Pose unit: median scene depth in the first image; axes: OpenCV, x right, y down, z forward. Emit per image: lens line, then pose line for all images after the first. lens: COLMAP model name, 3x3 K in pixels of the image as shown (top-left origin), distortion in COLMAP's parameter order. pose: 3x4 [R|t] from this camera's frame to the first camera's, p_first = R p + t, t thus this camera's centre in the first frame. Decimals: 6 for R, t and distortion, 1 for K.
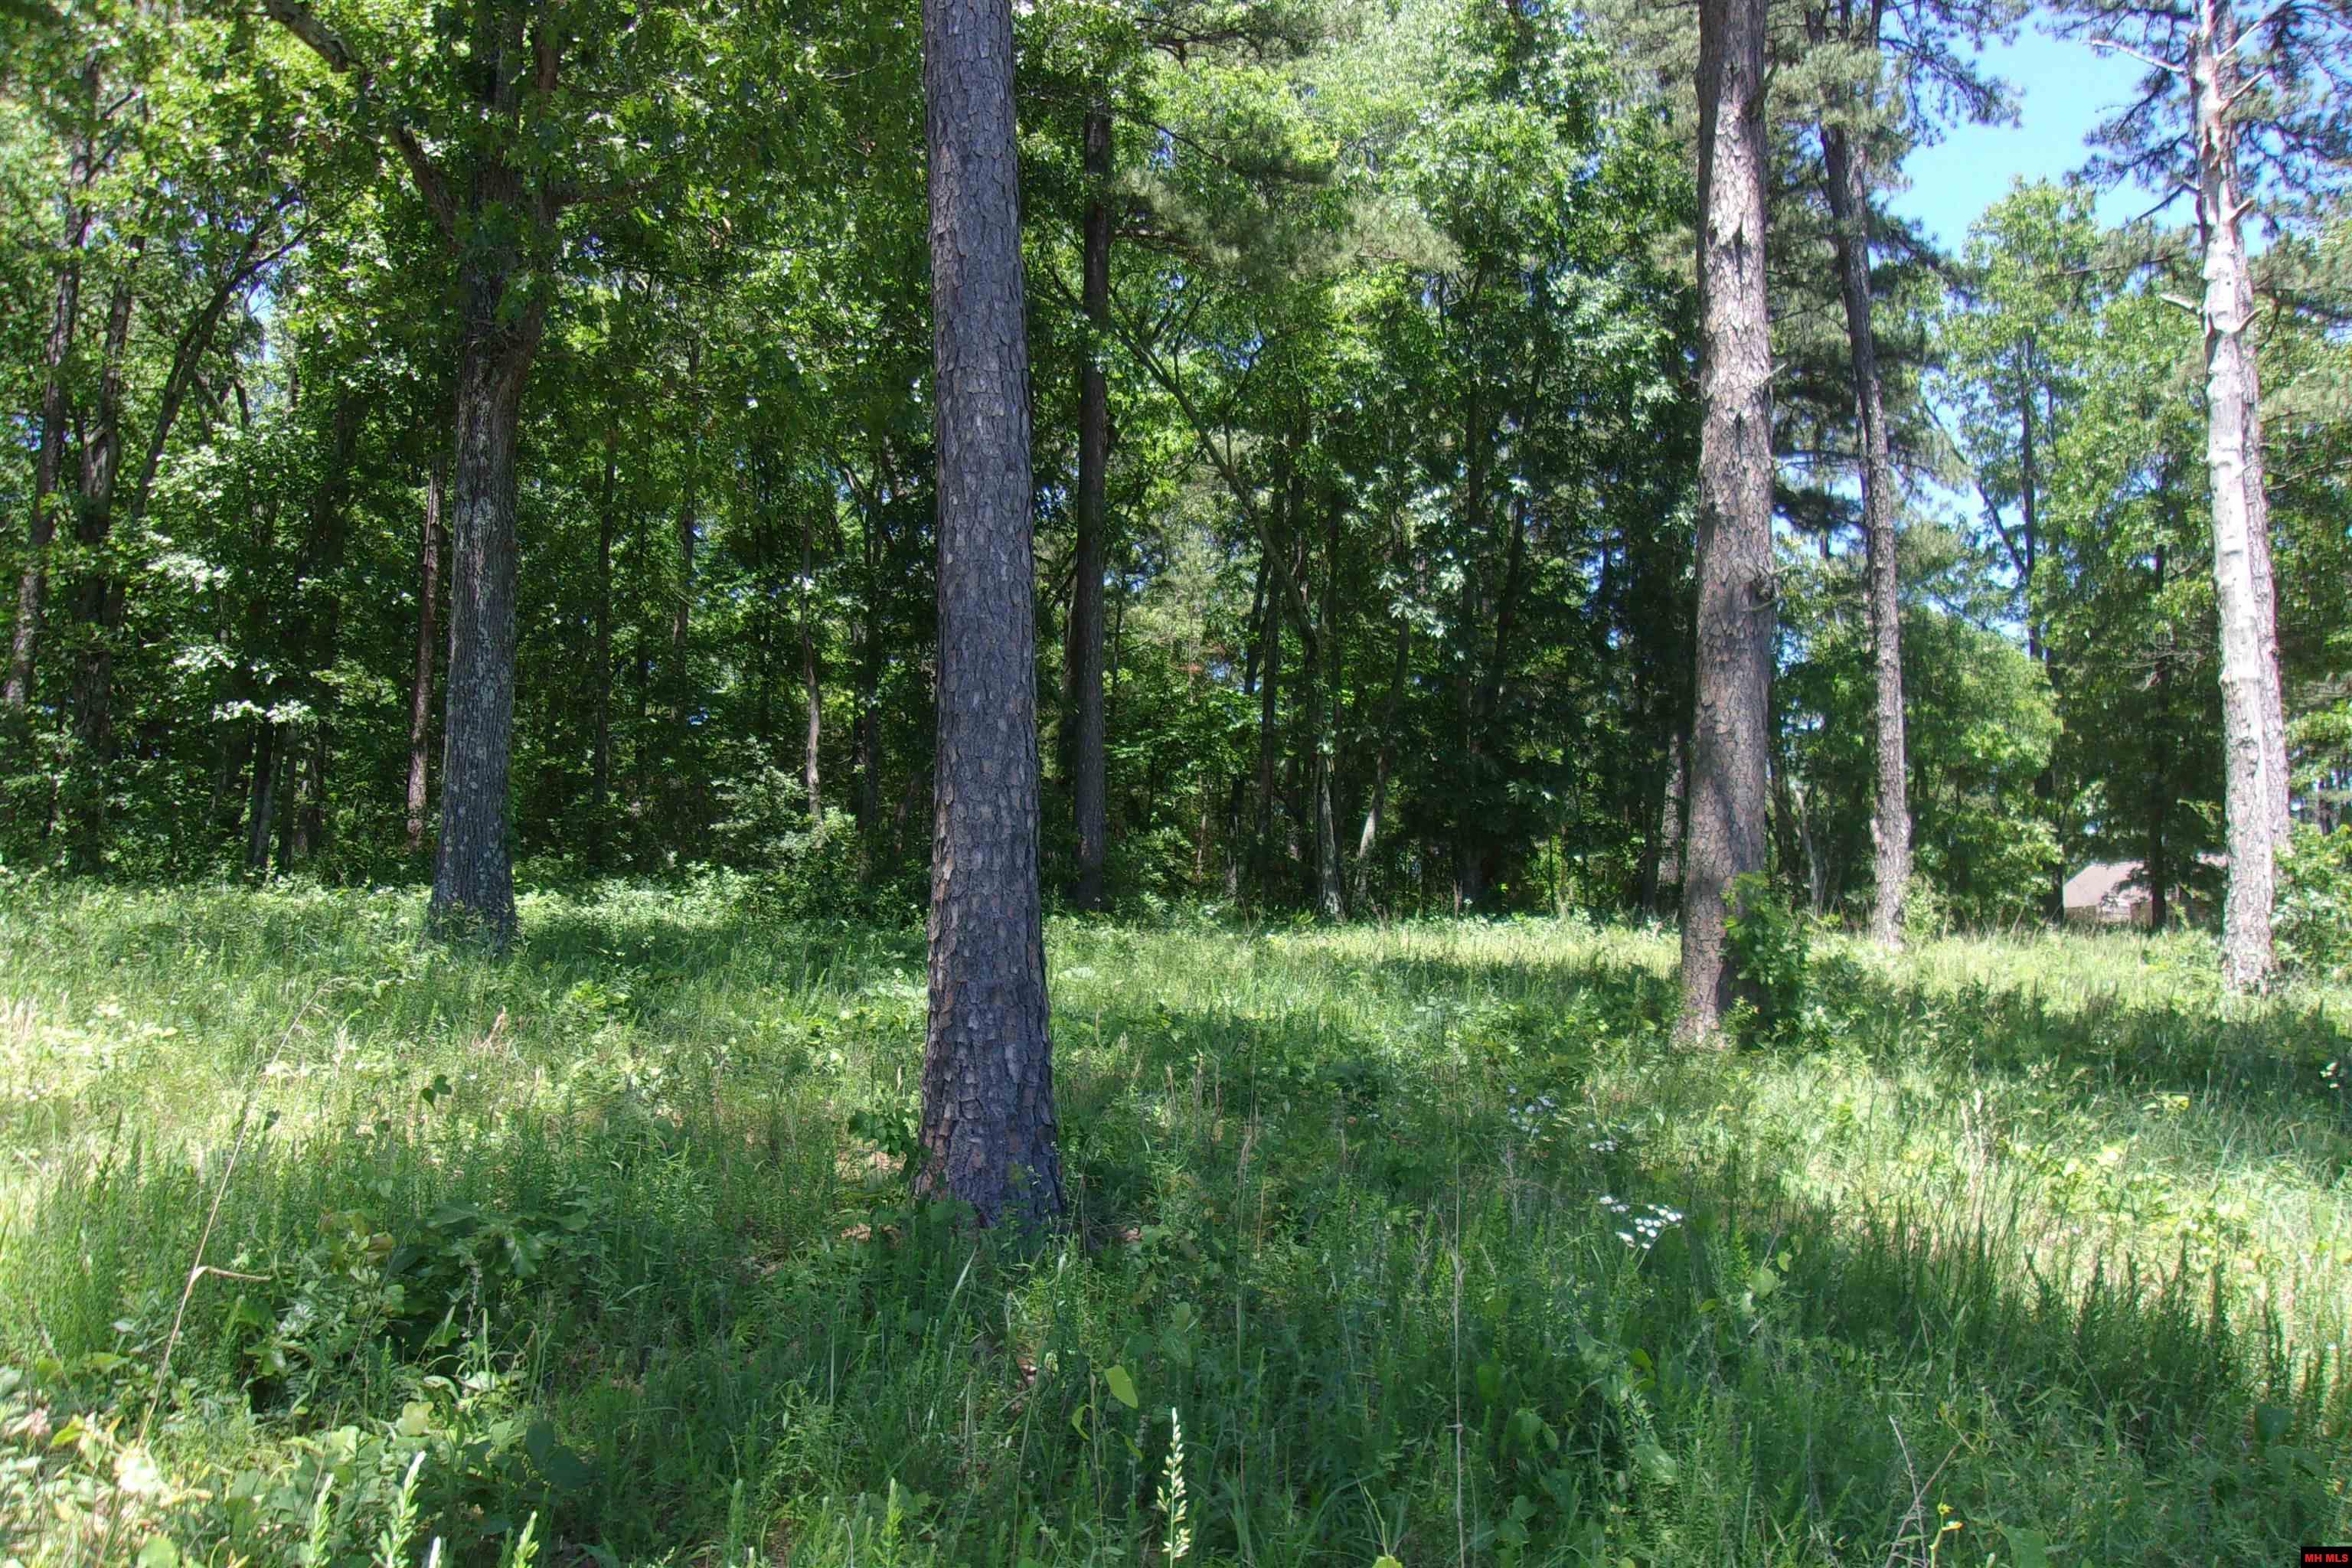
lens RADIAL K [[1844.9, 0, 1175.5], [0, 1844.9, 776.3], [0, 0, 1]] dist [-0.013242, 0.042493]
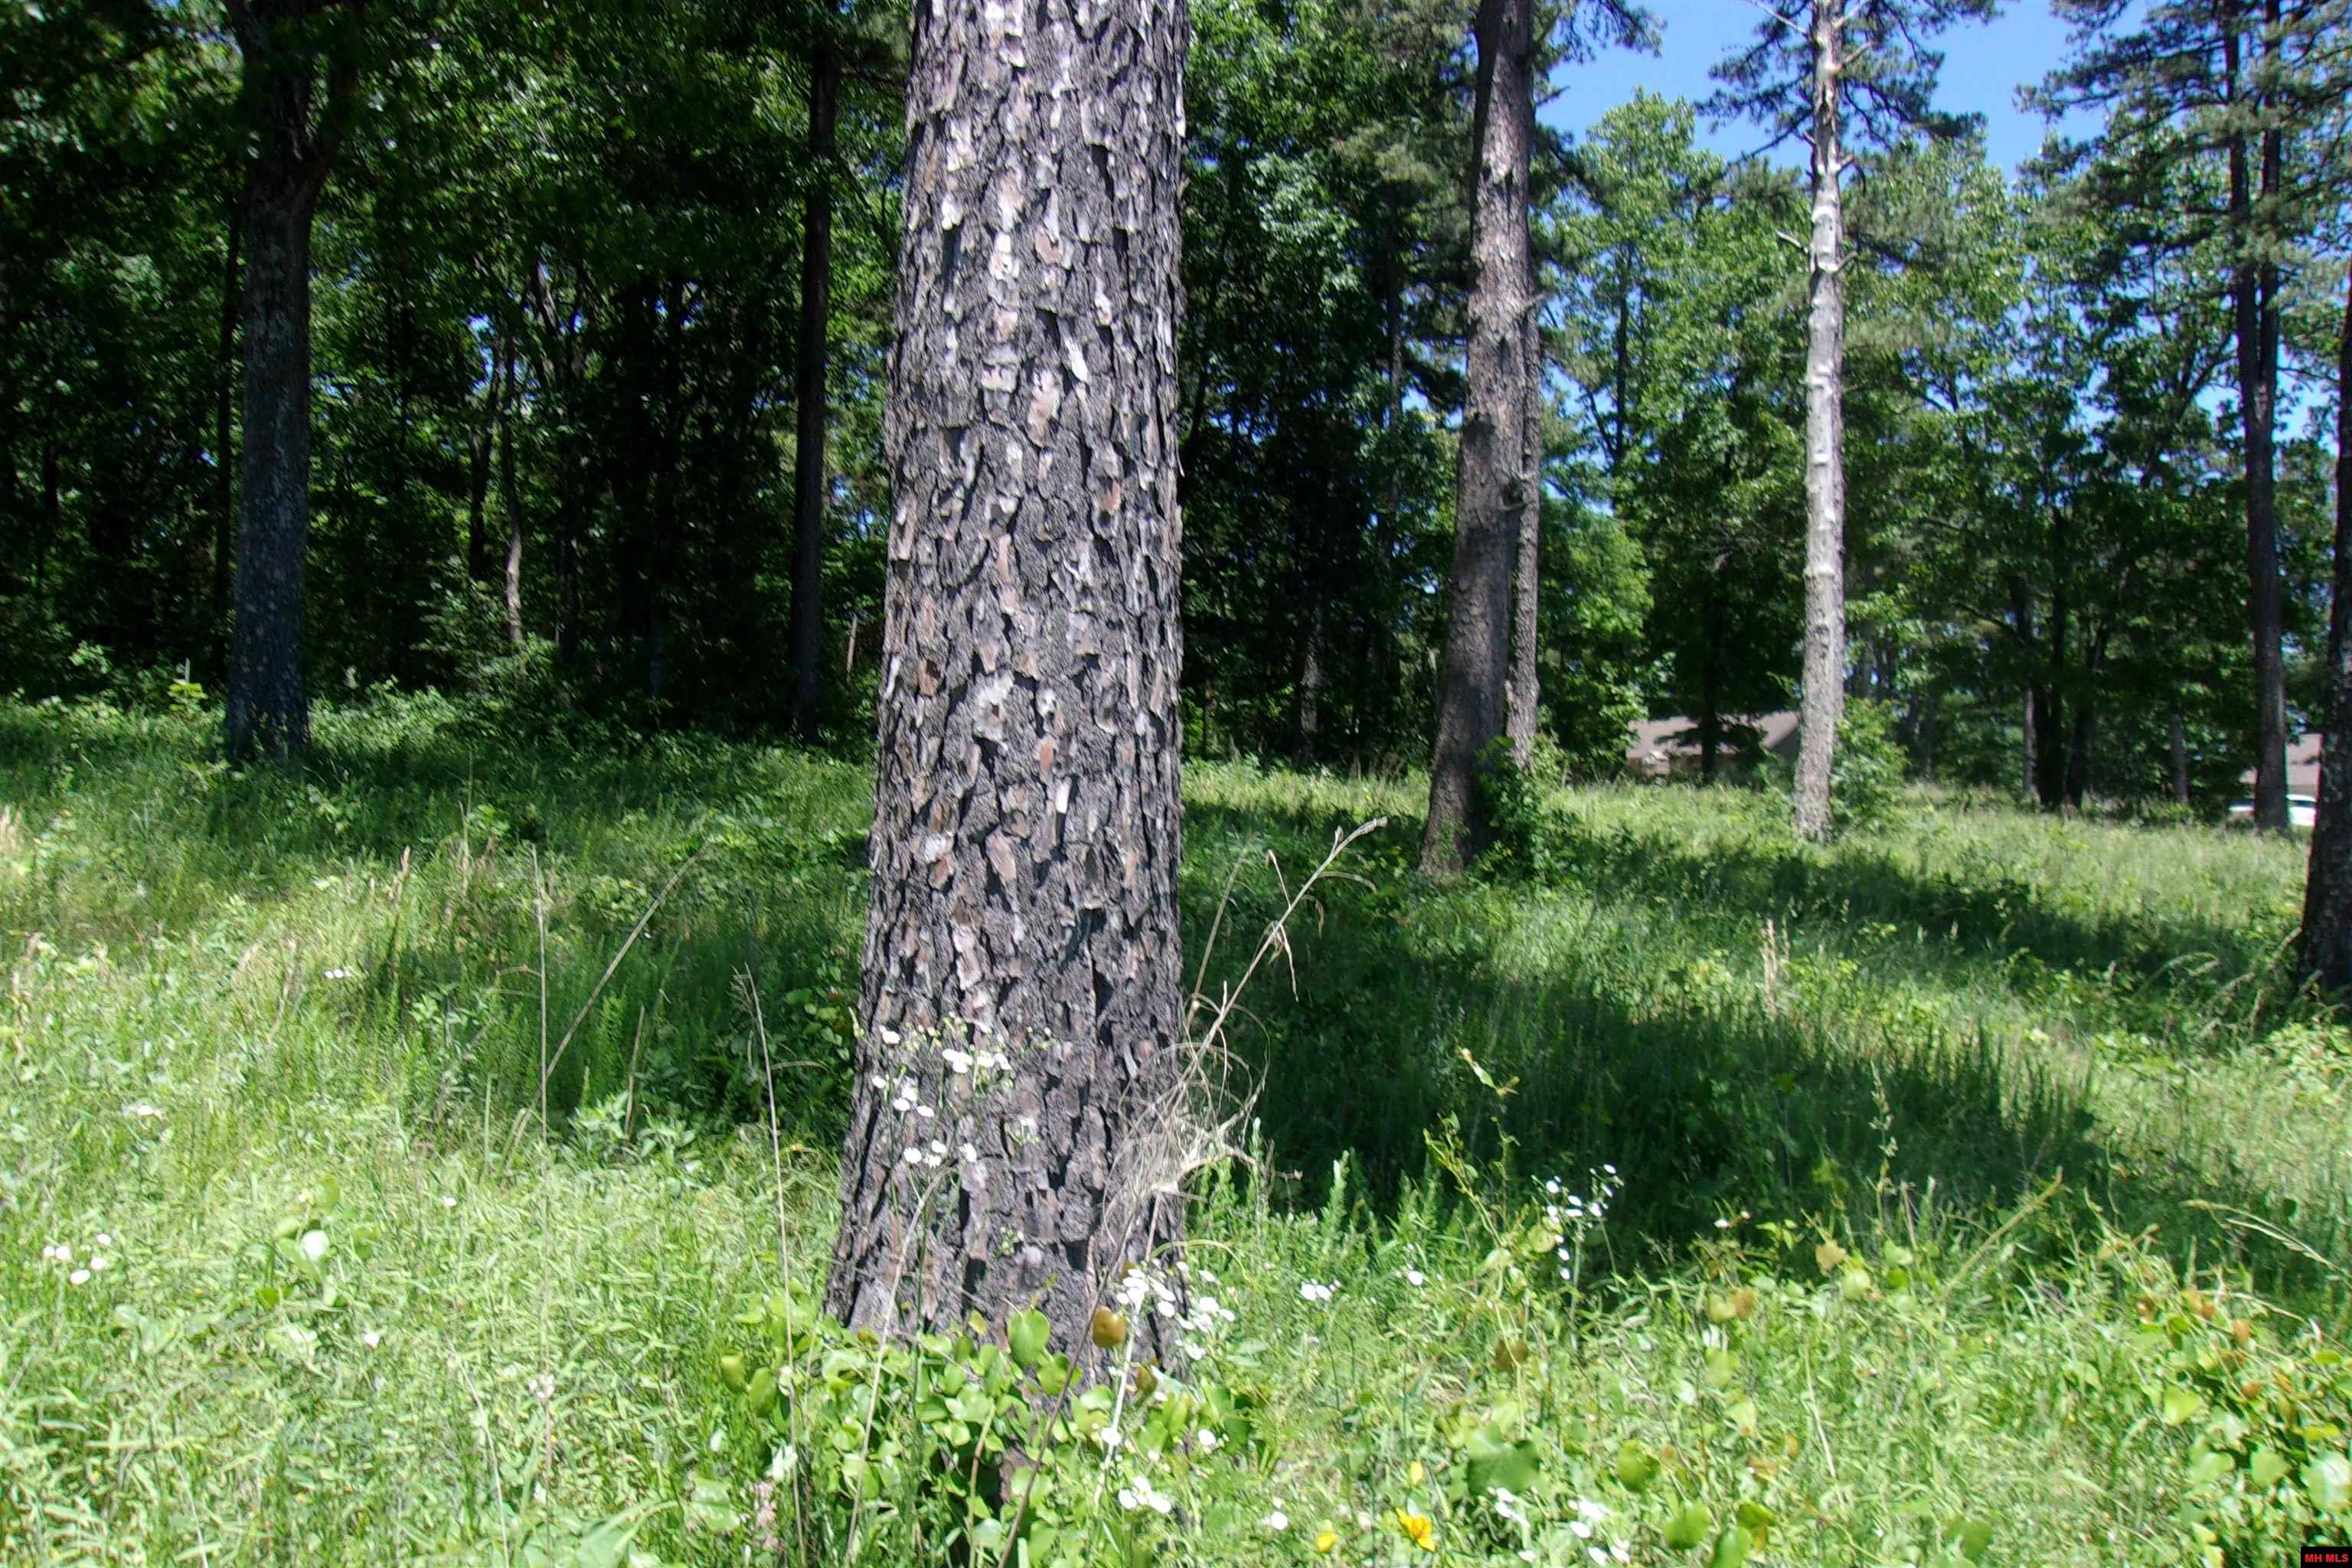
lens RADIAL K [[1844.9, 0, 1171.1], [0, 1844.9, 766.1], [0, 0, 1]] dist [-0.013242, 0.042493]
pose [[0.973680, 0.025810, 0.226452, -0.070137], [-0.045184, 0.995707, 0.080789, -0.006291], [-0.223395, -0.088895, 0.970666, -0.044158]]
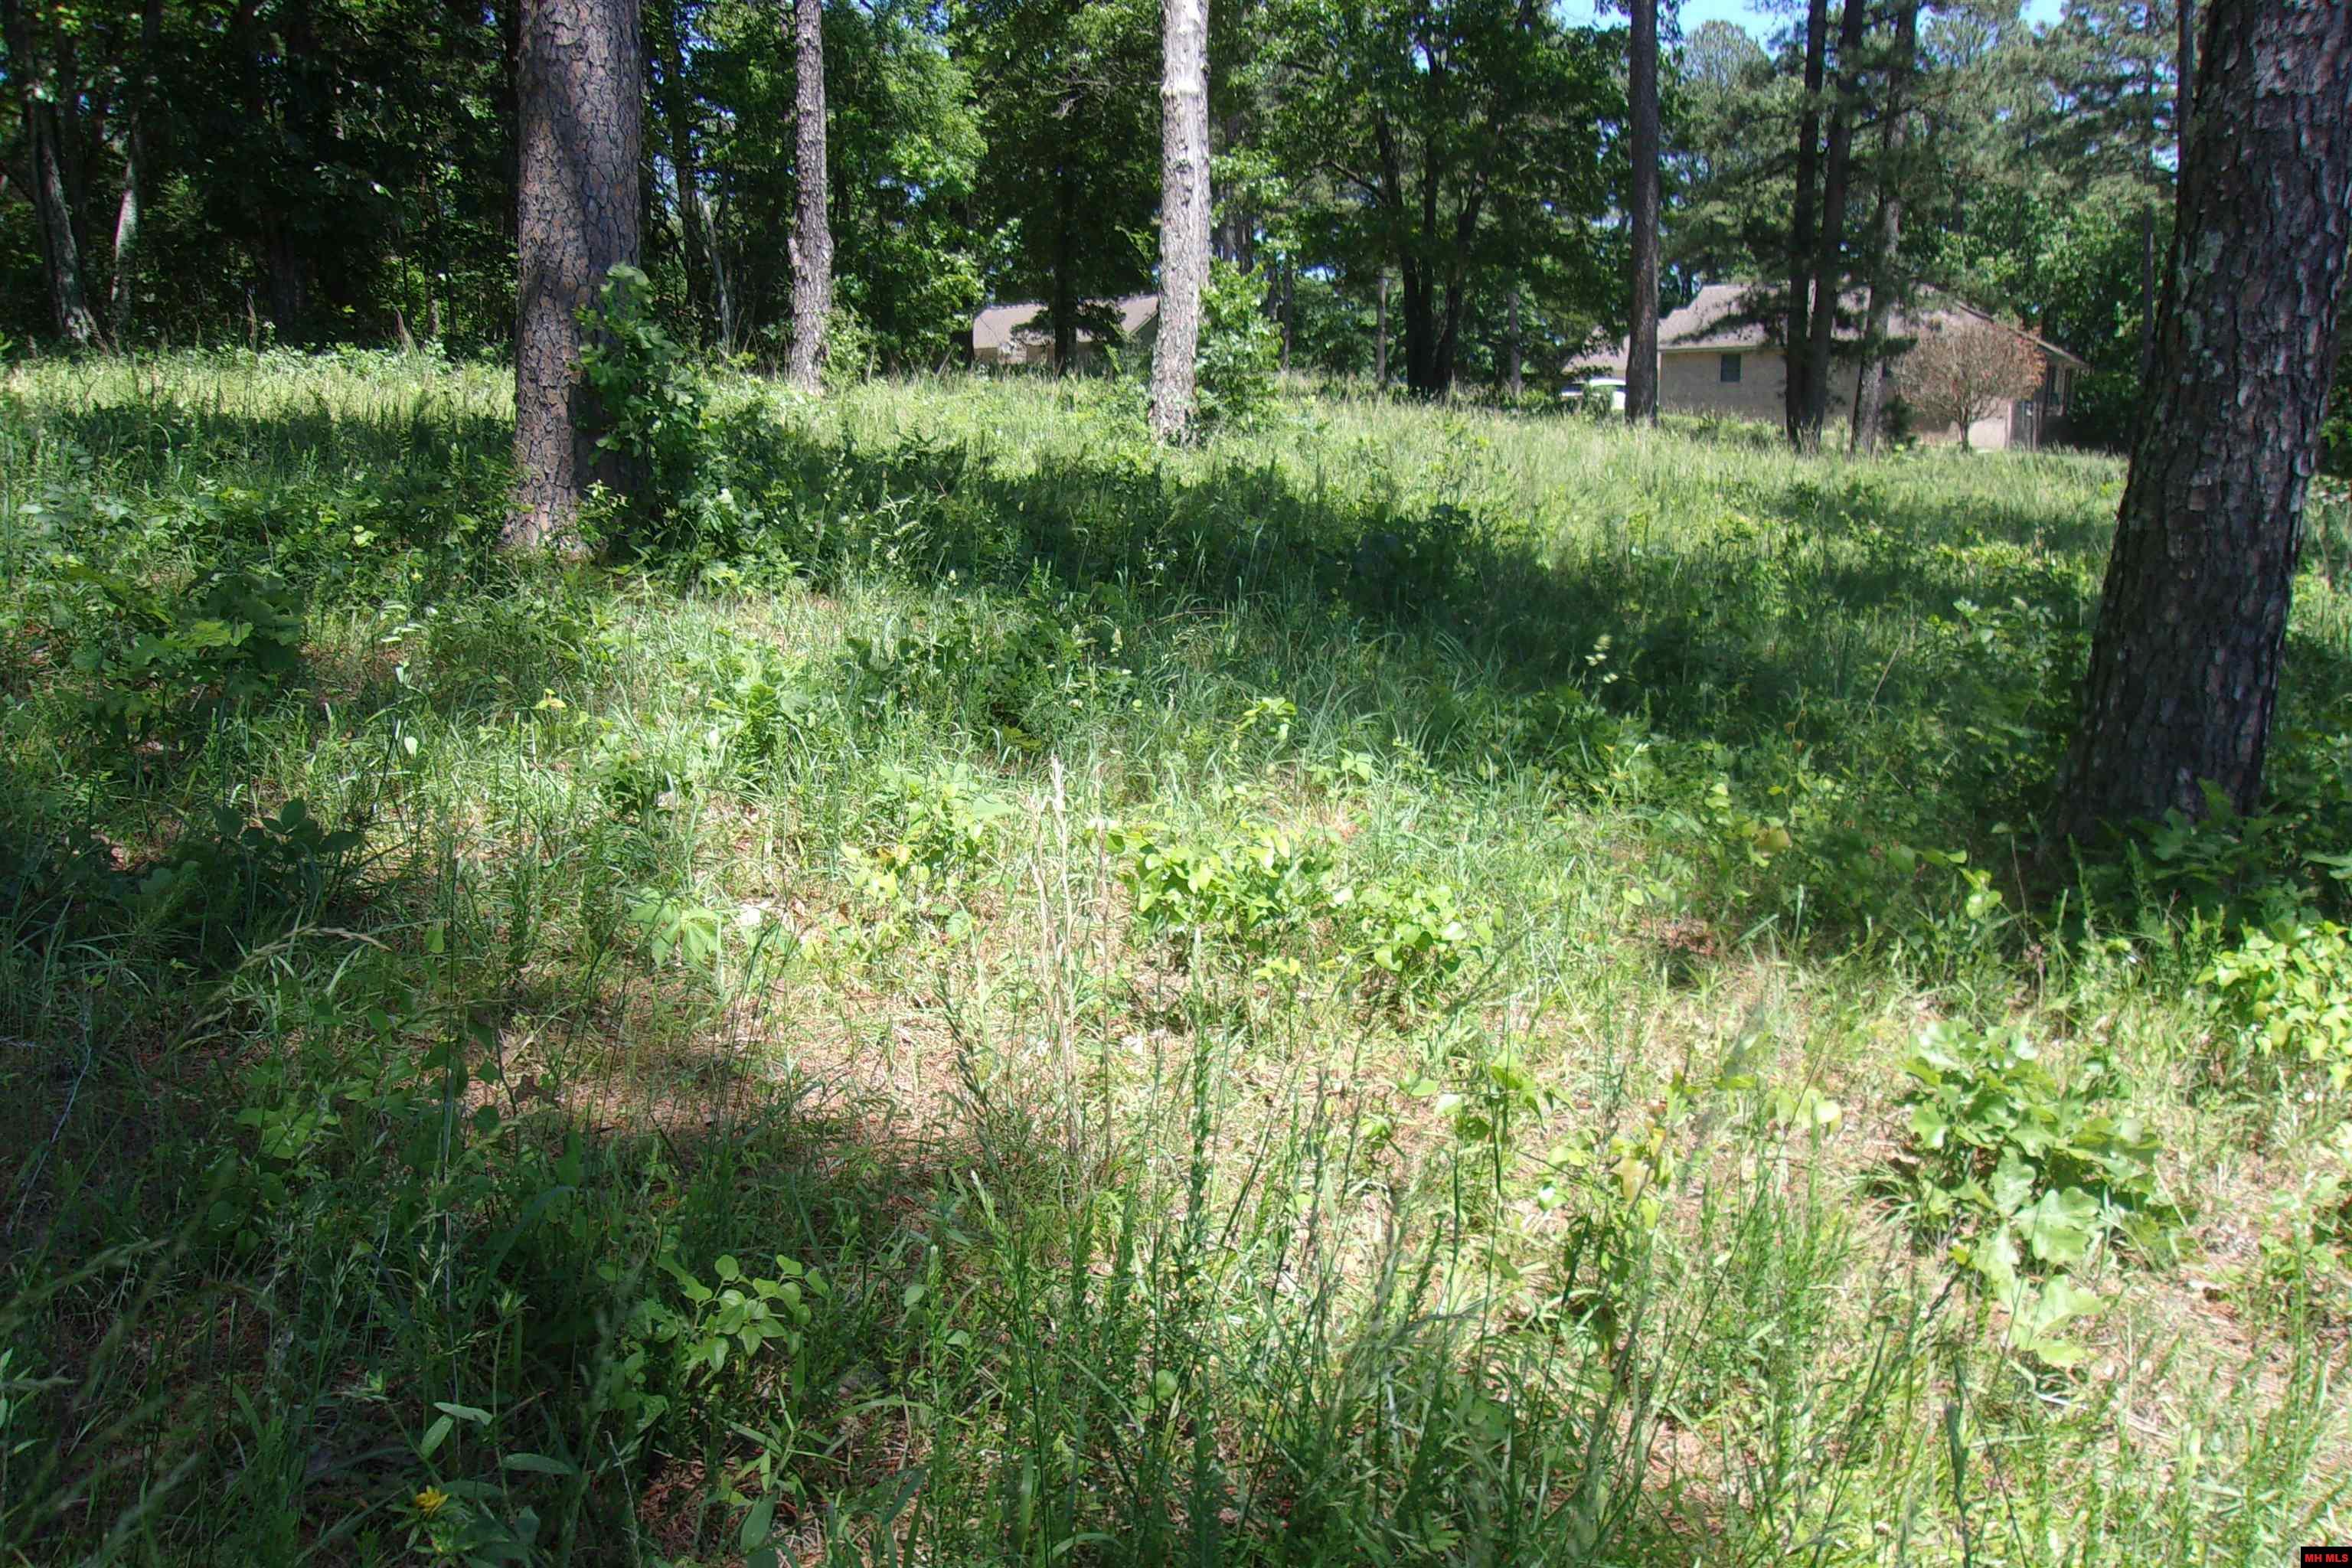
lens RADIAL K [[1844.9, 0, 1170.7], [0, 1844.9, 759.9], [0, 0, 1]] dist [-0.013242, 0.042493]
pose [[0.846237, -0.098346, 0.523652, 0.056440], [-0.057027, 0.960453, 0.272539, 0.012467], [-0.529746, -0.260495, 0.807162, 0.155657]]
